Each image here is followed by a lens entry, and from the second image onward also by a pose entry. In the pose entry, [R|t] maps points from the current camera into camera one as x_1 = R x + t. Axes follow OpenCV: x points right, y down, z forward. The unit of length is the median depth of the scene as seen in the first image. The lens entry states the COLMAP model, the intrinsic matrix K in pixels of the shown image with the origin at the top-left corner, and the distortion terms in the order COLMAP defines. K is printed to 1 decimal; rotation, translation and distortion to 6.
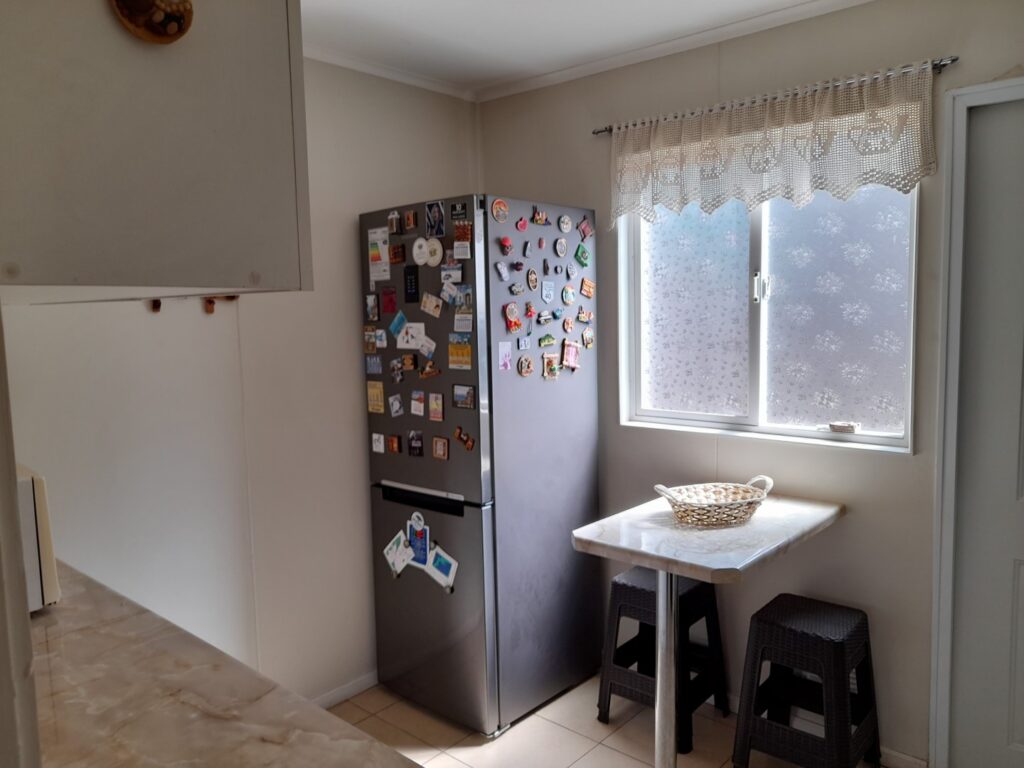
lens RADIAL K [[752.7, 0, 511.5], [0, 752.7, 383.1], [0, 0, 1]] dist [0.033967, -0.033742]
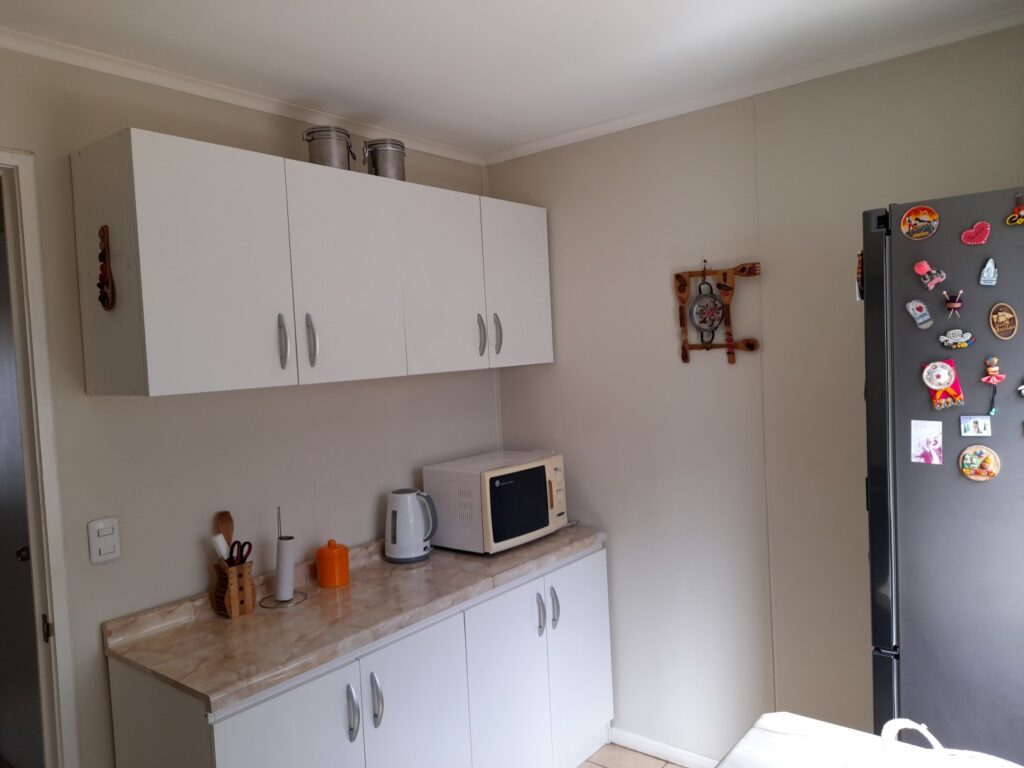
lens RADIAL K [[752.7, 0, 511.5], [0, 752.7, 384.4], [0, 0, 1]] dist [0.033967, -0.033742]
pose [[0.049965, 0.064197, -0.996686, 0.657984], [-0.053183, 0.996687, 0.061531, -0.113758], [0.997334, 0.049932, 0.053214, 0.641139]]
